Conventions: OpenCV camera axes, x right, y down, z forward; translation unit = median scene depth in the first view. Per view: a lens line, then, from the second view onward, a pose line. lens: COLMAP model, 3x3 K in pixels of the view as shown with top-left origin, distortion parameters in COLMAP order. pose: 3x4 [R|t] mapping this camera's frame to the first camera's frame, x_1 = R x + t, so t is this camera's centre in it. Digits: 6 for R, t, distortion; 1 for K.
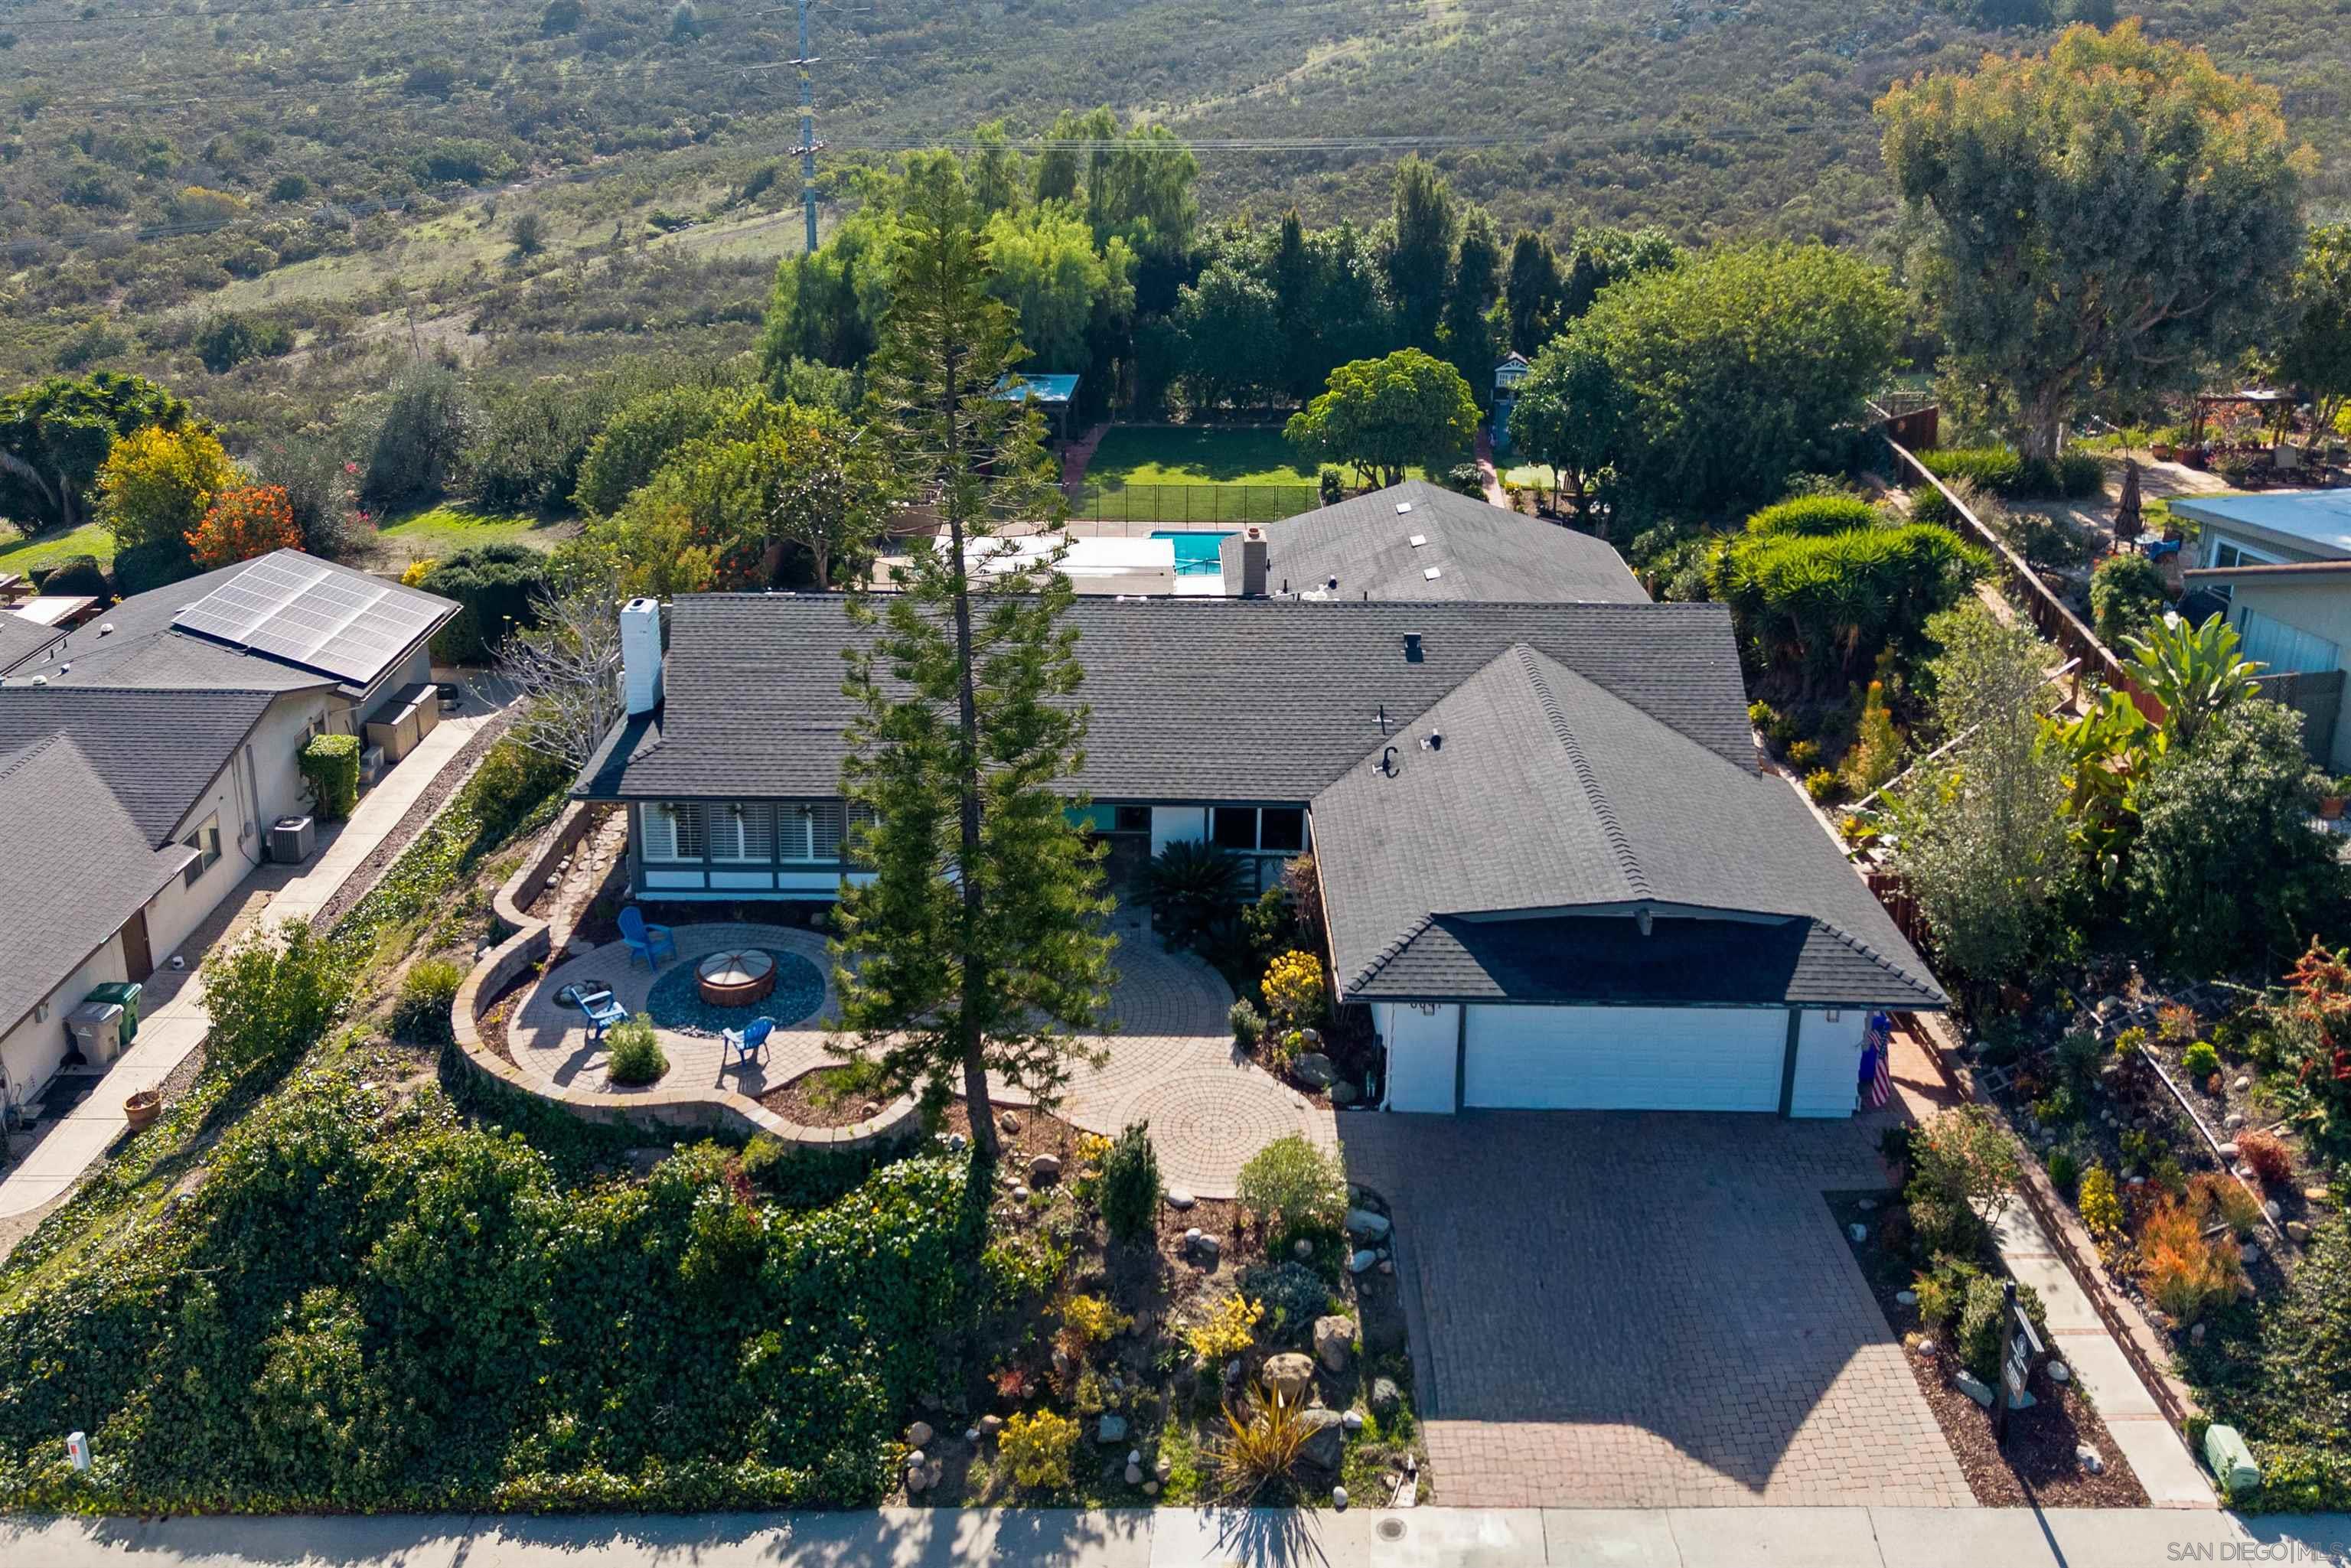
lens RADIAL K [[2017.4, 0, 1155.2], [0, 2017.4, 566.8], [0, 0, 1]] dist [0.002208, 0.002771]
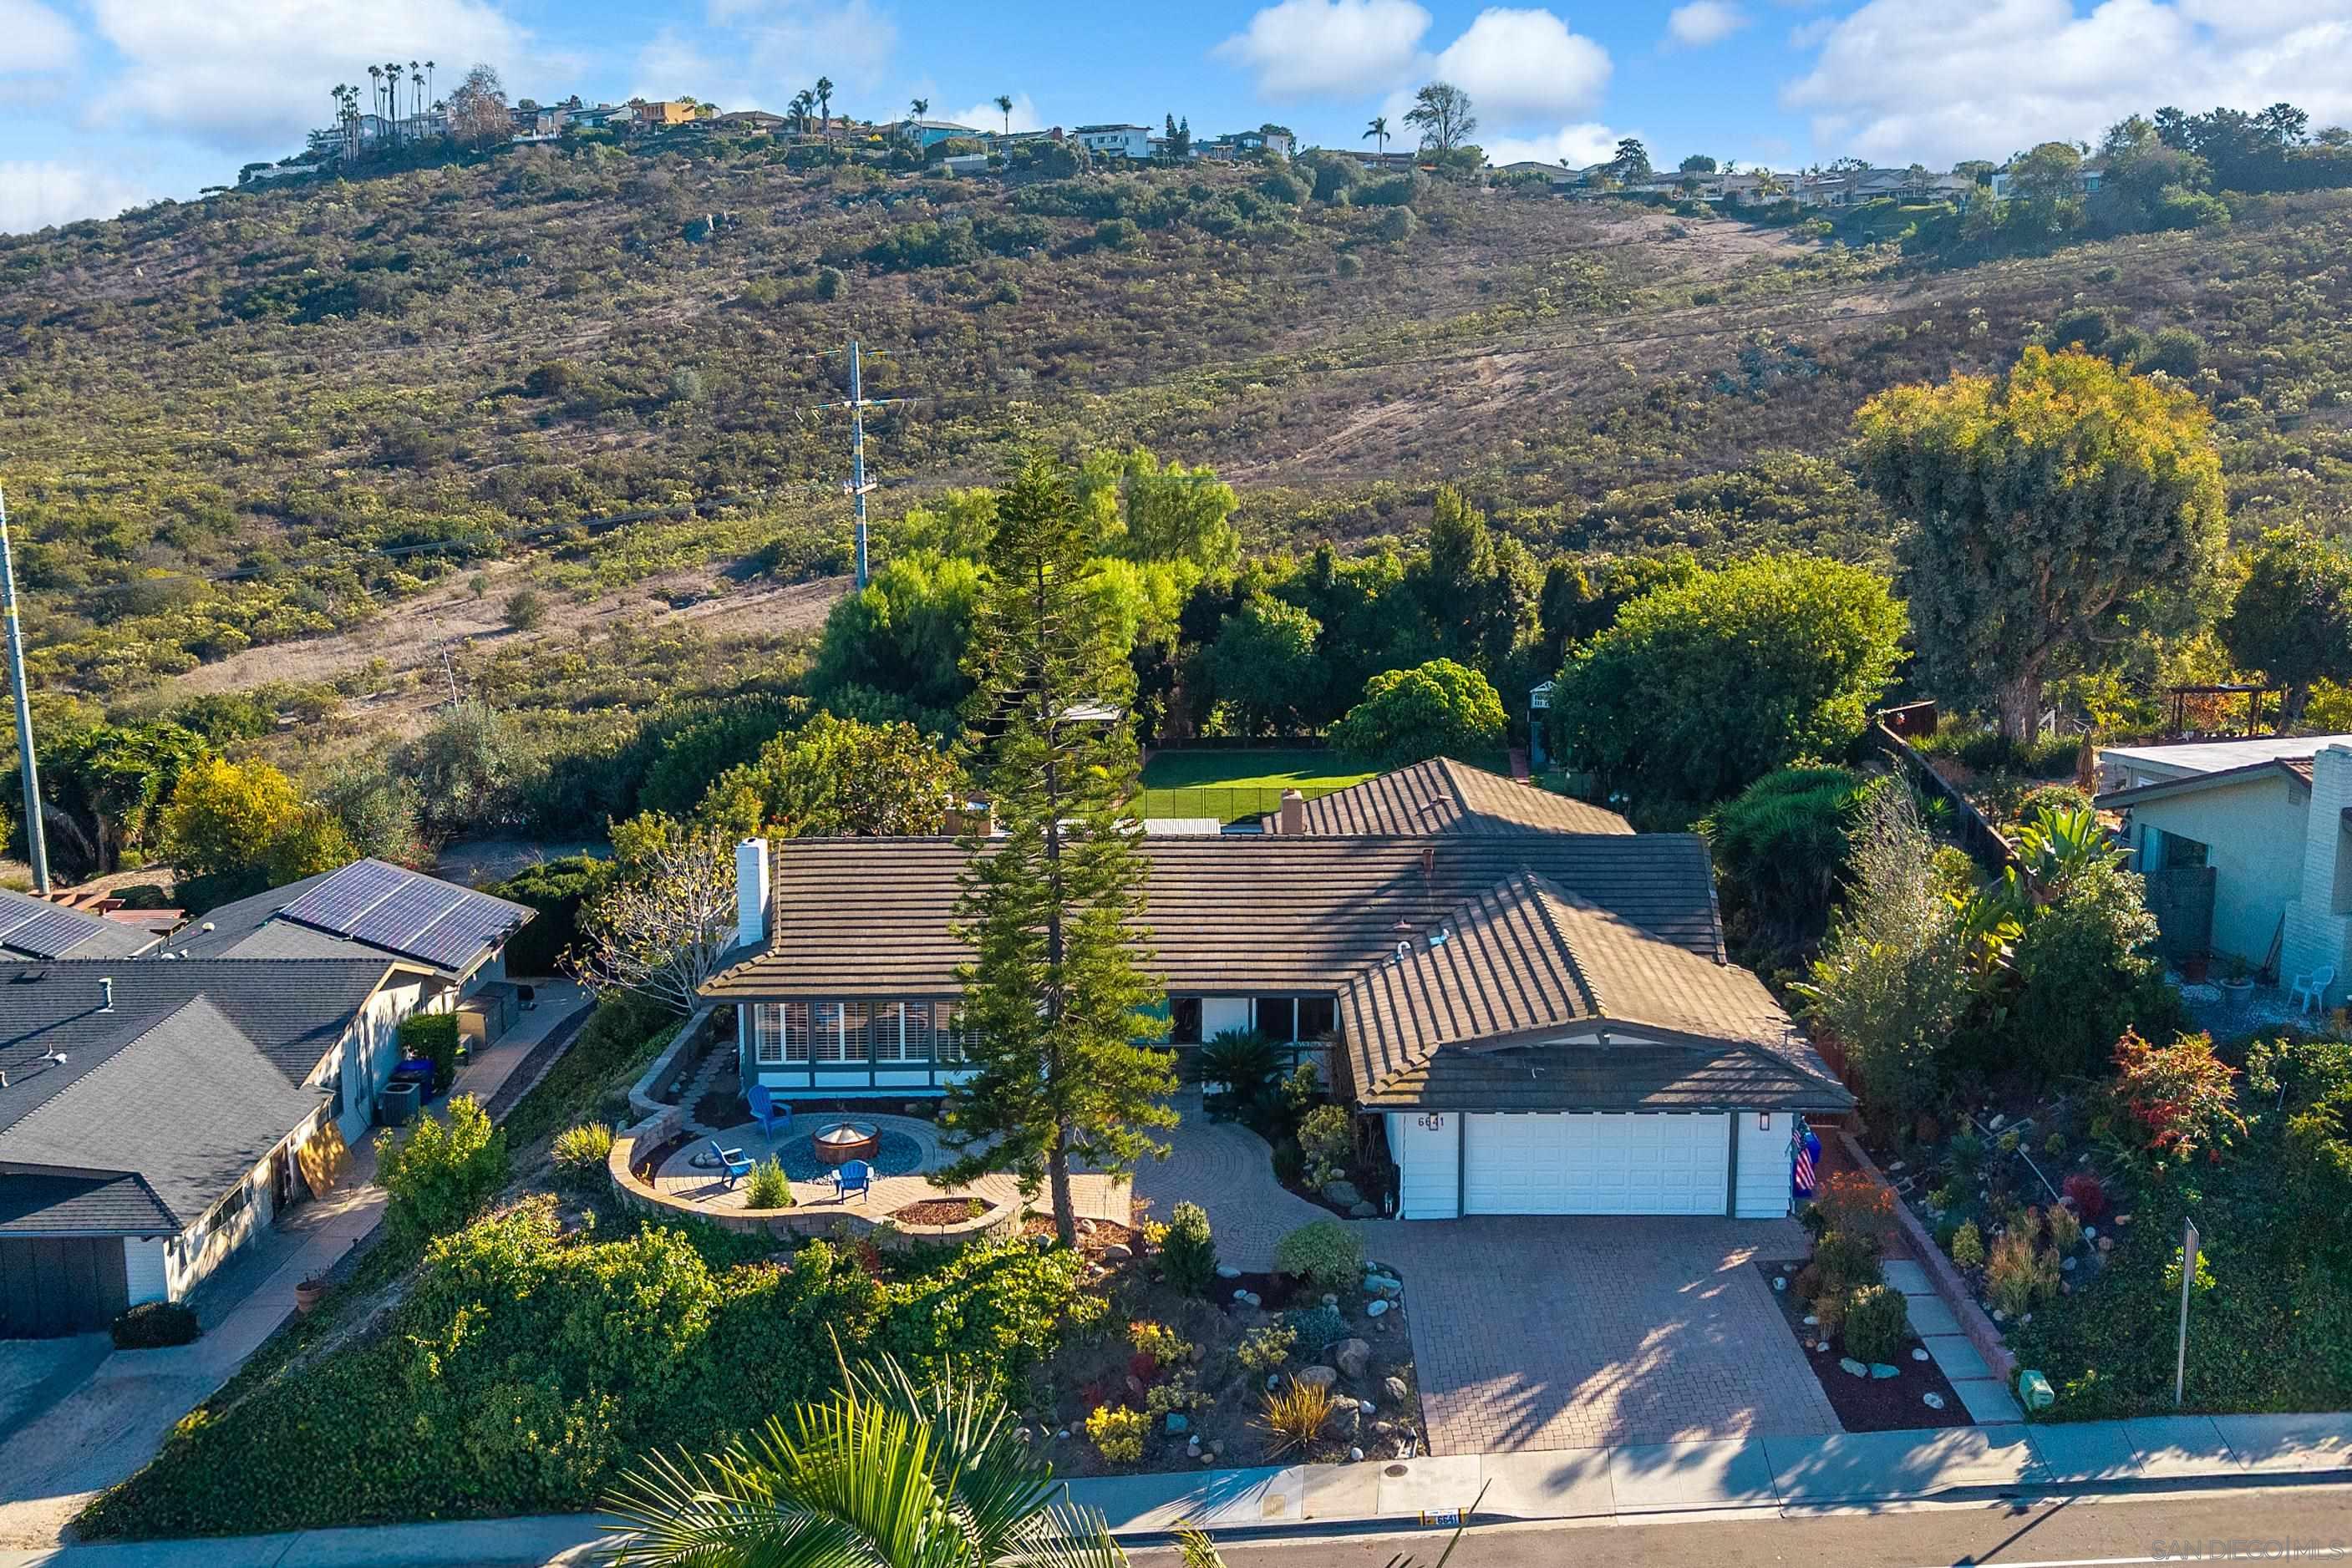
lens RADIAL K [[2347.3, 0, 1281.8], [0, 2347.3, 781.5], [0, 0, 1]] dist [-0.016168, -0.025593]
pose [[0.999319, -0.013893, 0.034197, -0.000519], [0.017107, 0.995276, -0.095565, 0.137645], [-0.032708, 0.096085, 0.994836, -0.393543]]
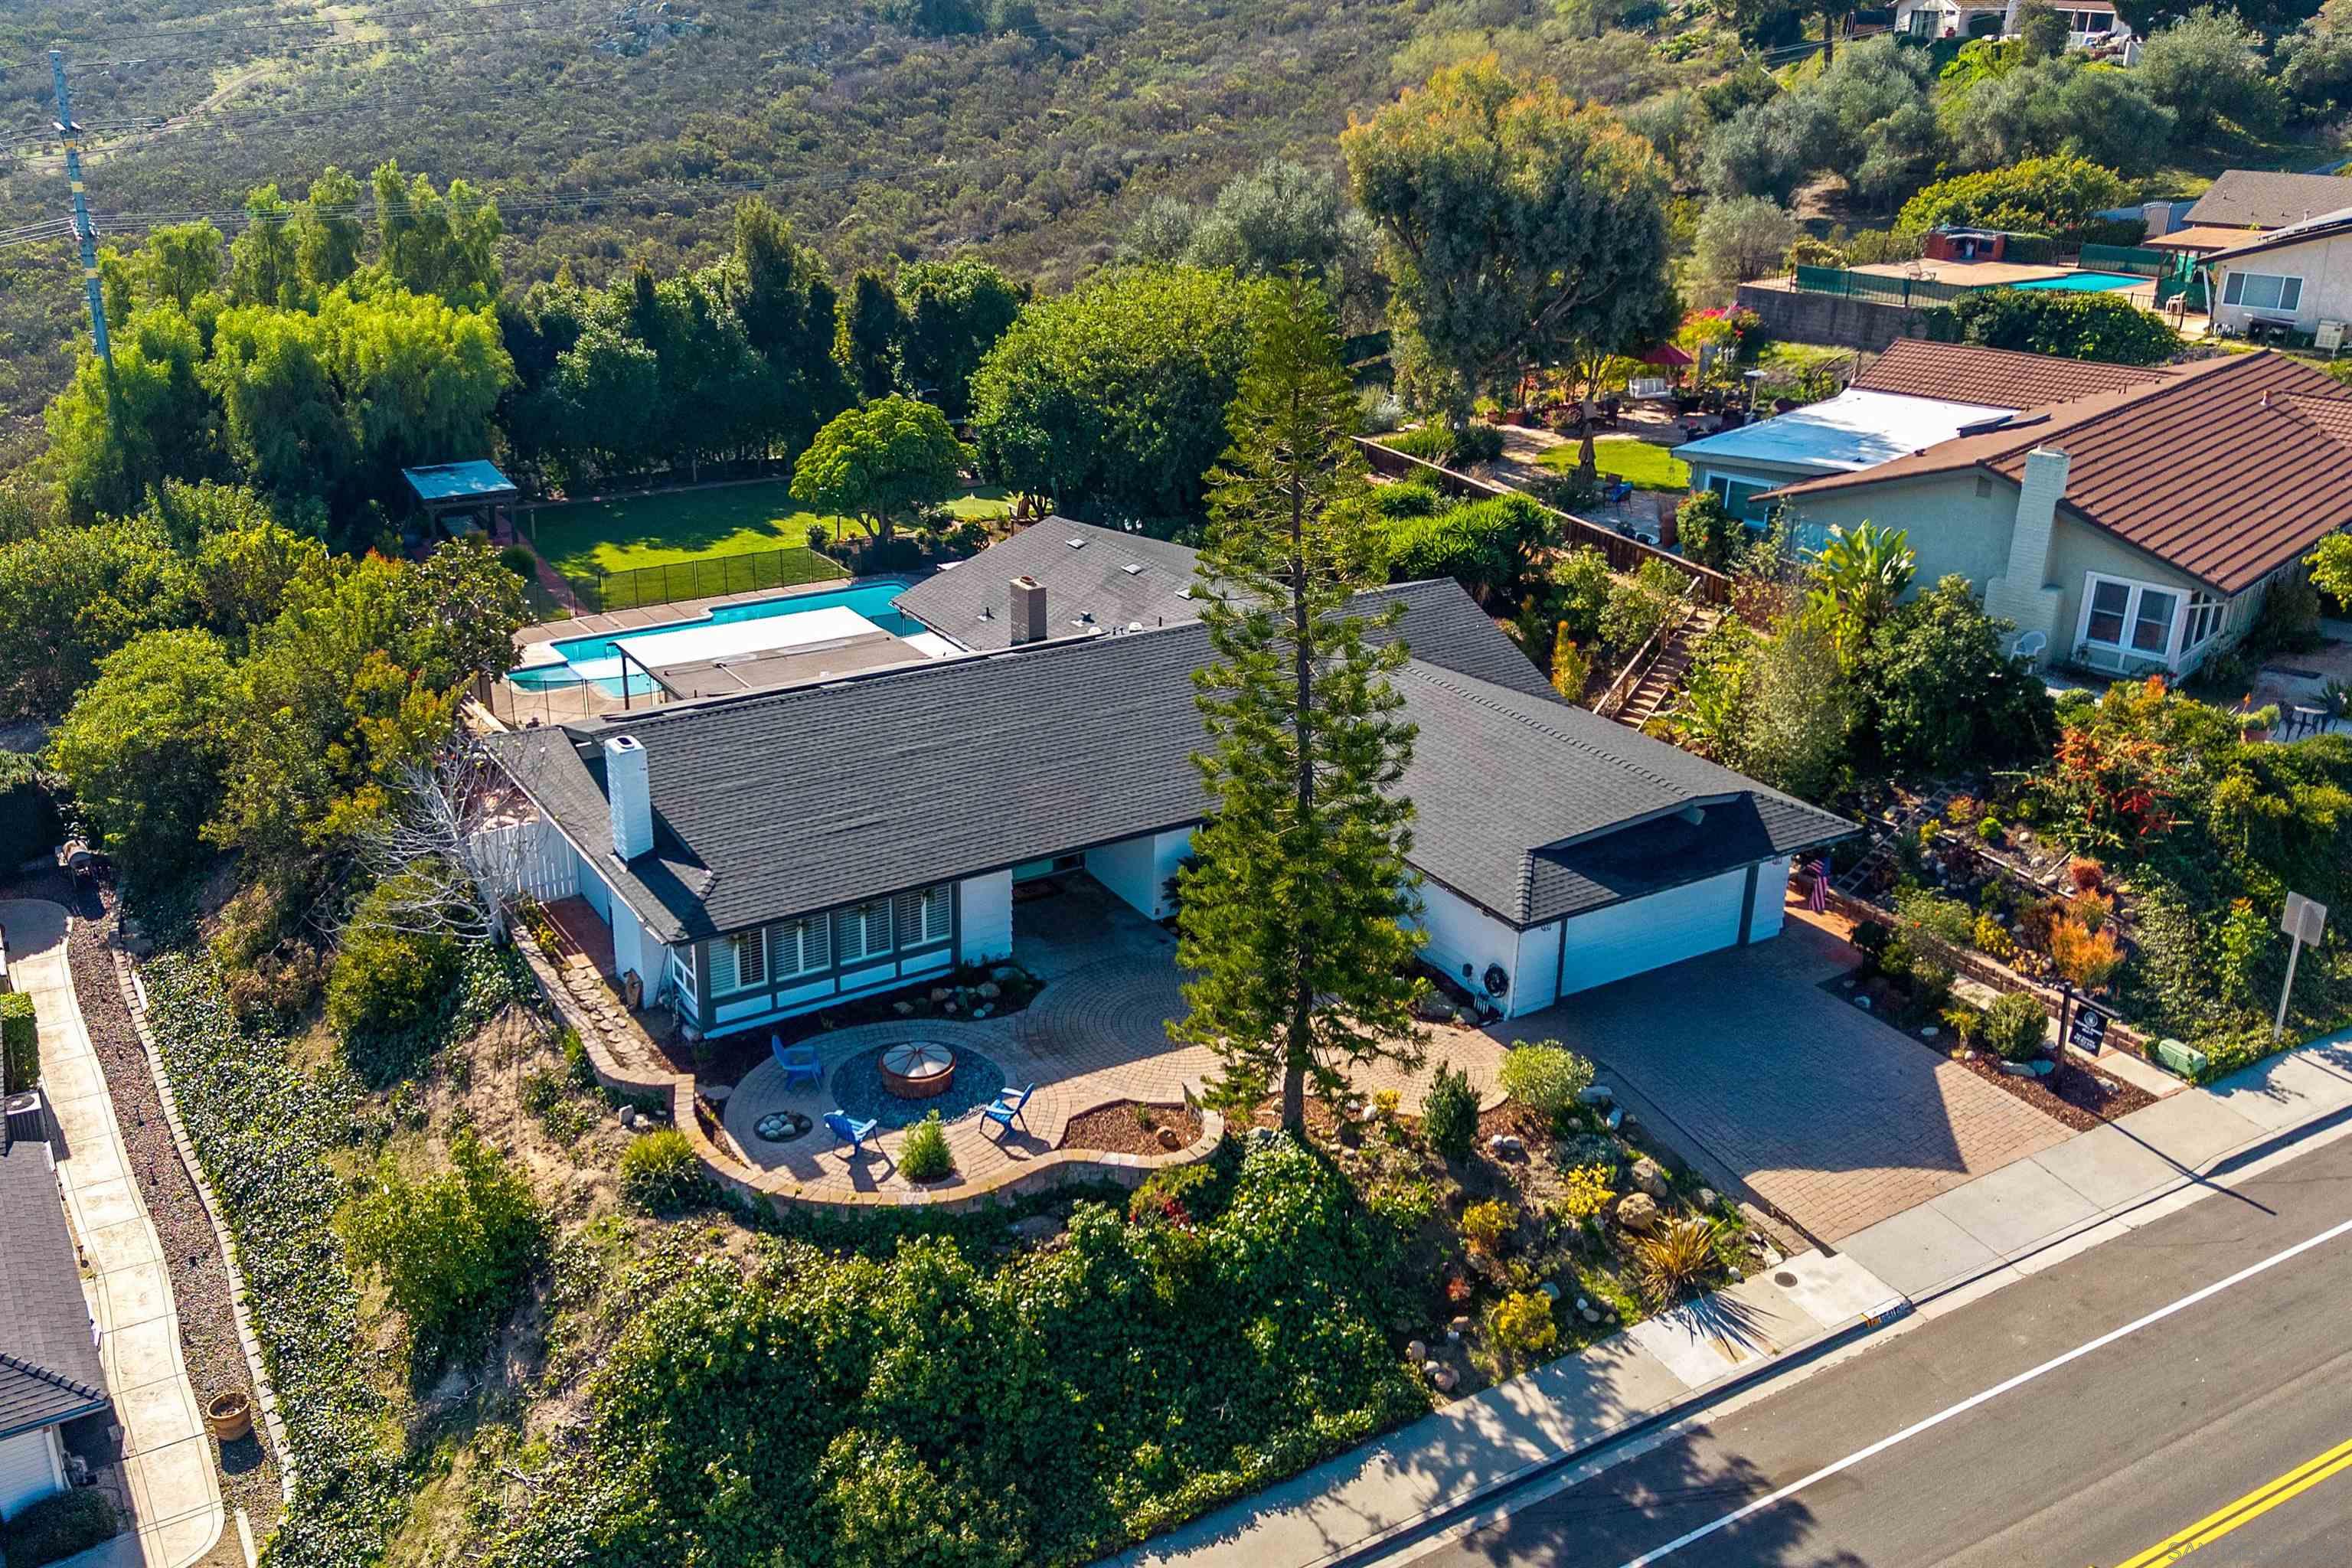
lens RADIAL K [[2077.7, 0, 1176.0], [0, 2077.7, 784.0], [0, 0, 1]] dist [-0.001371, 0.008012]
pose [[0.844710, -0.196219, 0.497958, -0.630939], [0.150720, 0.979930, 0.130466, -0.059626], [-0.513564, -0.035154, 0.857331, 0.037464]]
